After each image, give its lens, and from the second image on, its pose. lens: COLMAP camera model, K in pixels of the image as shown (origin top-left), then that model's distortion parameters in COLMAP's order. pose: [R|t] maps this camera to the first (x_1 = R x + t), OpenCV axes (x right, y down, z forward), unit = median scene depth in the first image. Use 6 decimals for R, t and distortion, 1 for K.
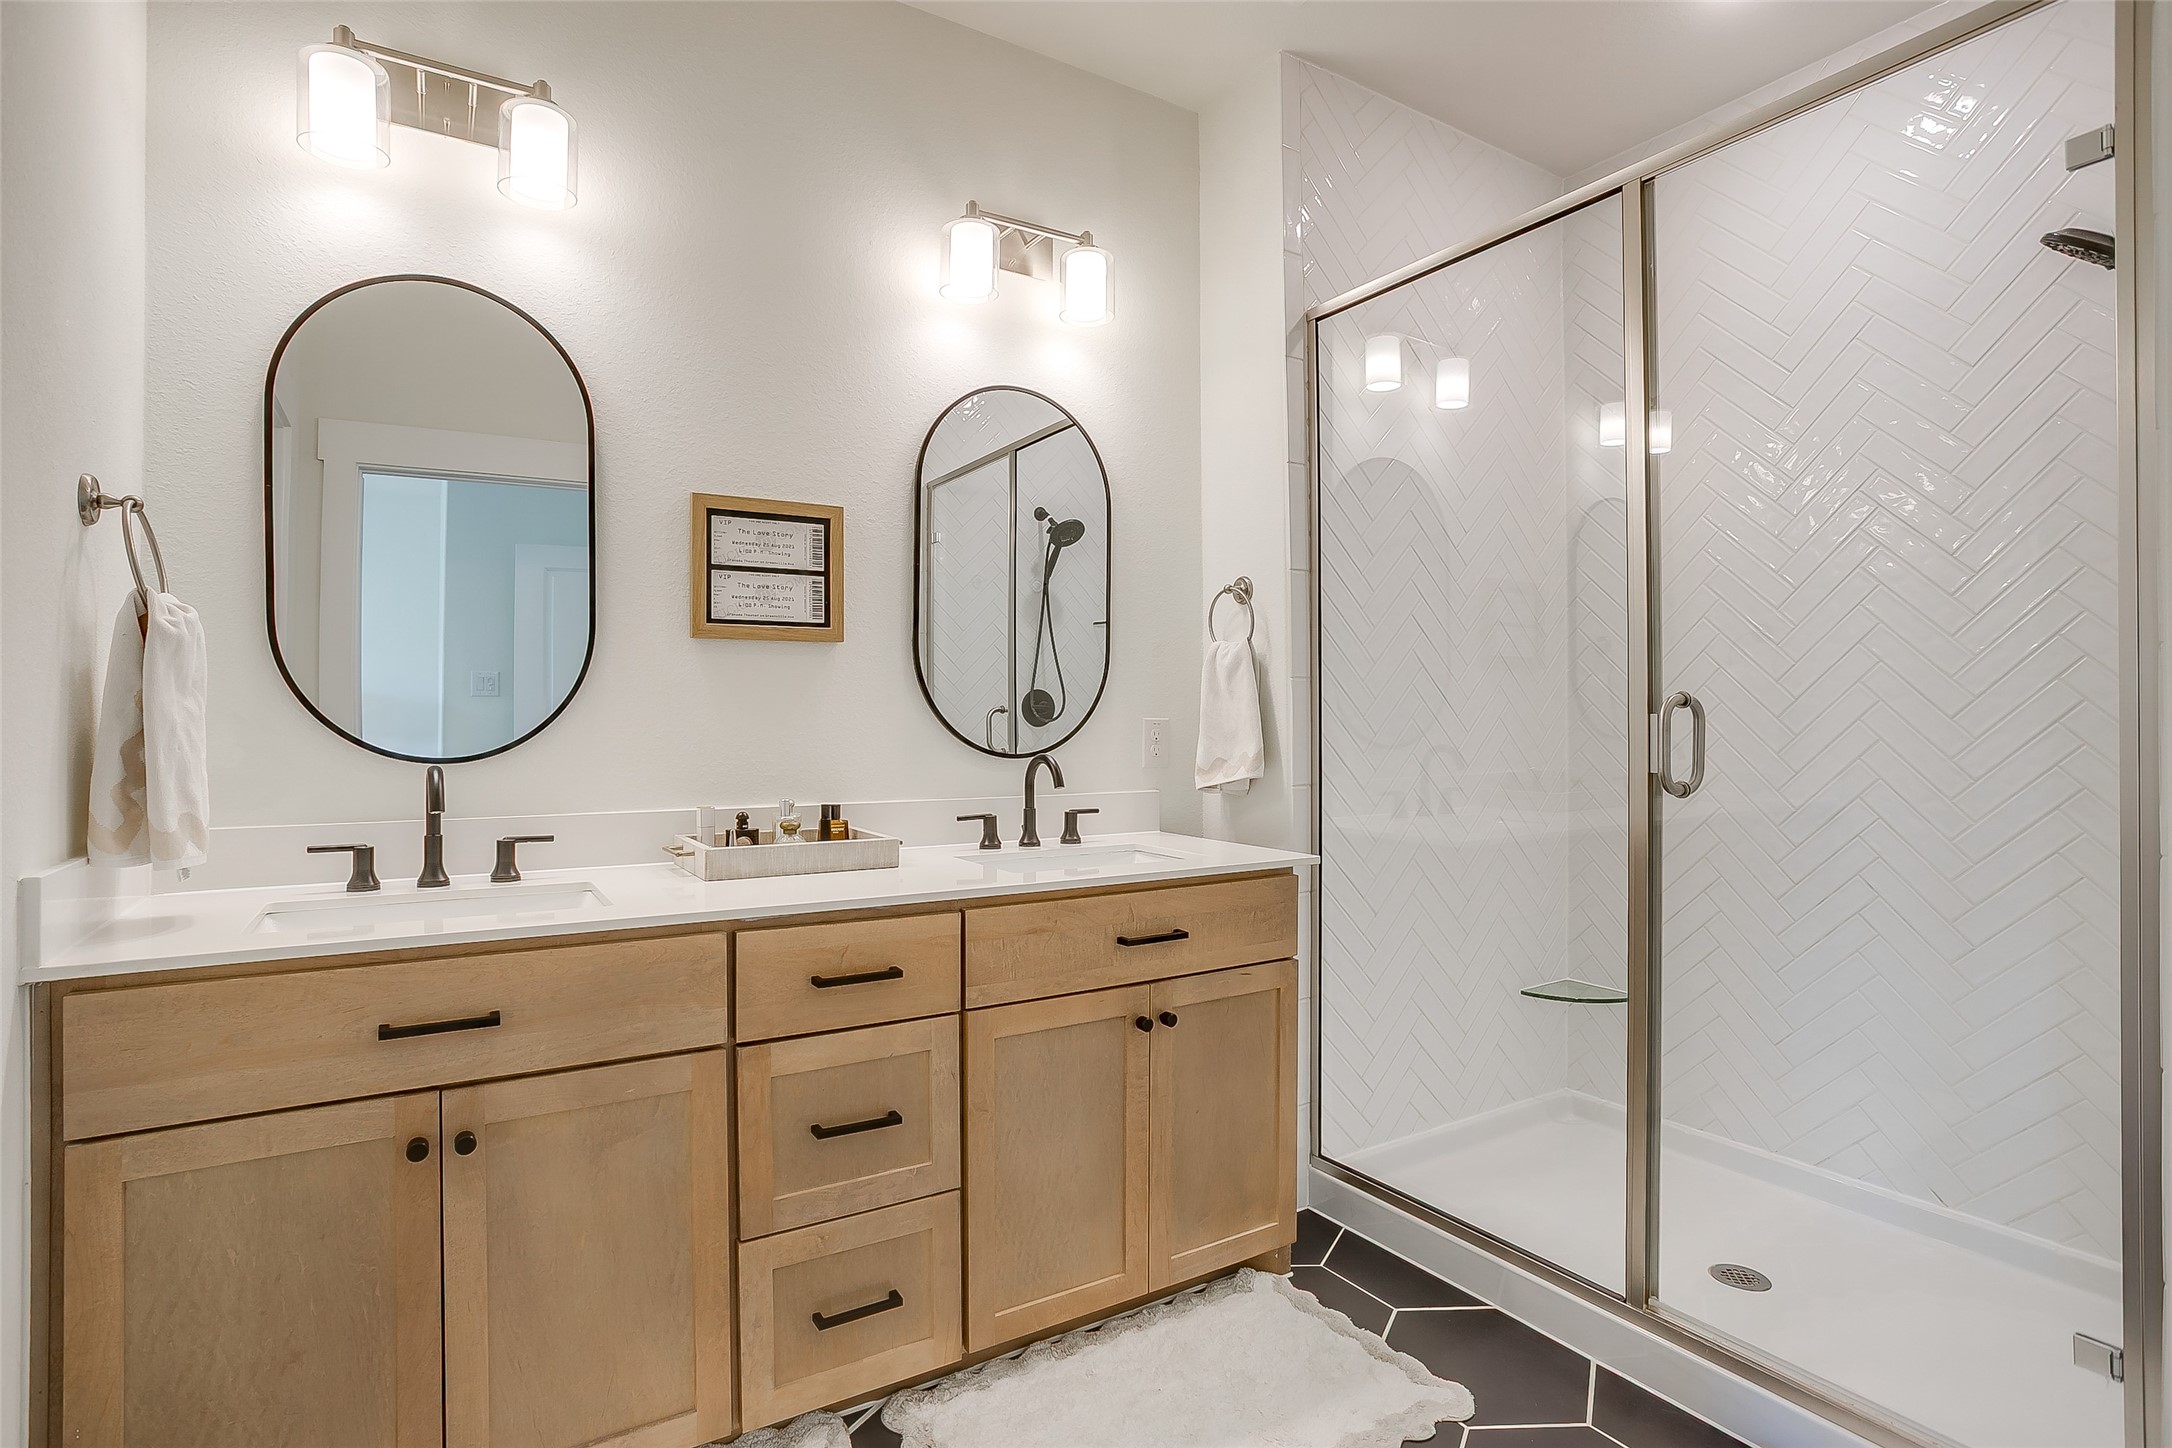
lens RADIAL K [[1050.7, 0, 1079.5], [0, 1050.7, 730.6], [0, 0, 1]] dist [-0.061973, 0.028191]
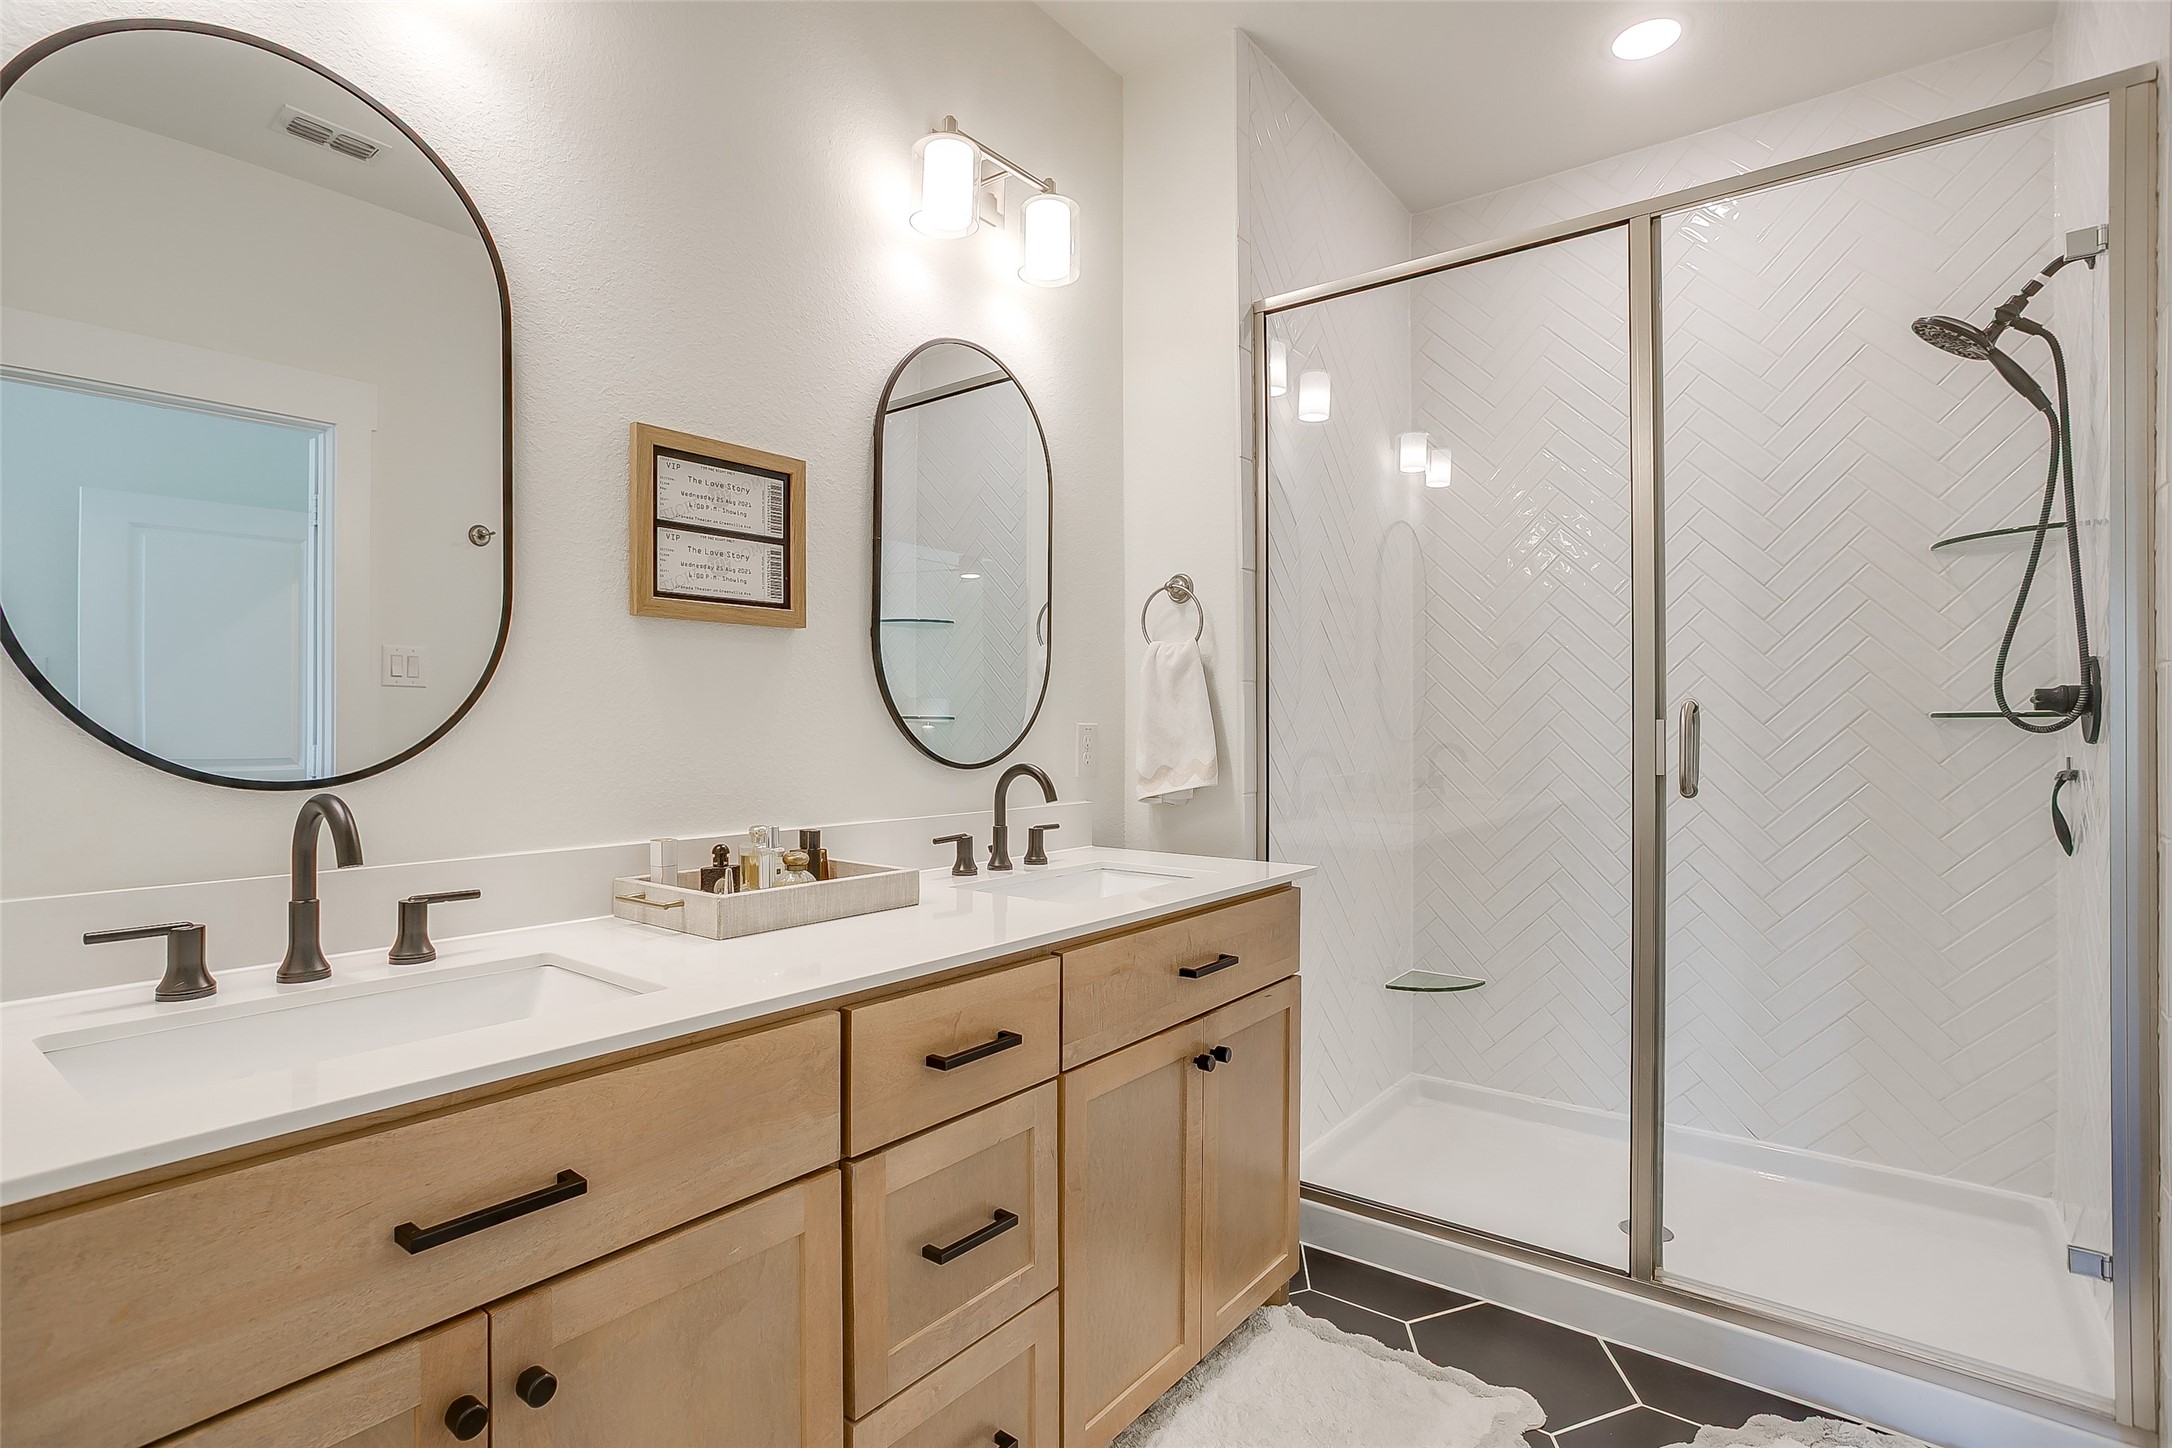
lens RADIAL K [[1038.2, 0, 1049.0], [0, 1038.2, 735.2], [0, 0, 1]] dist [-0.057979, 0.030553]
pose [[0.938188, -0.002665, 0.346115, -0.346591], [0.003054, 0.999995, -0.000577, -0.001168], [-0.346111, 0.001599, 0.938192, 0.199499]]
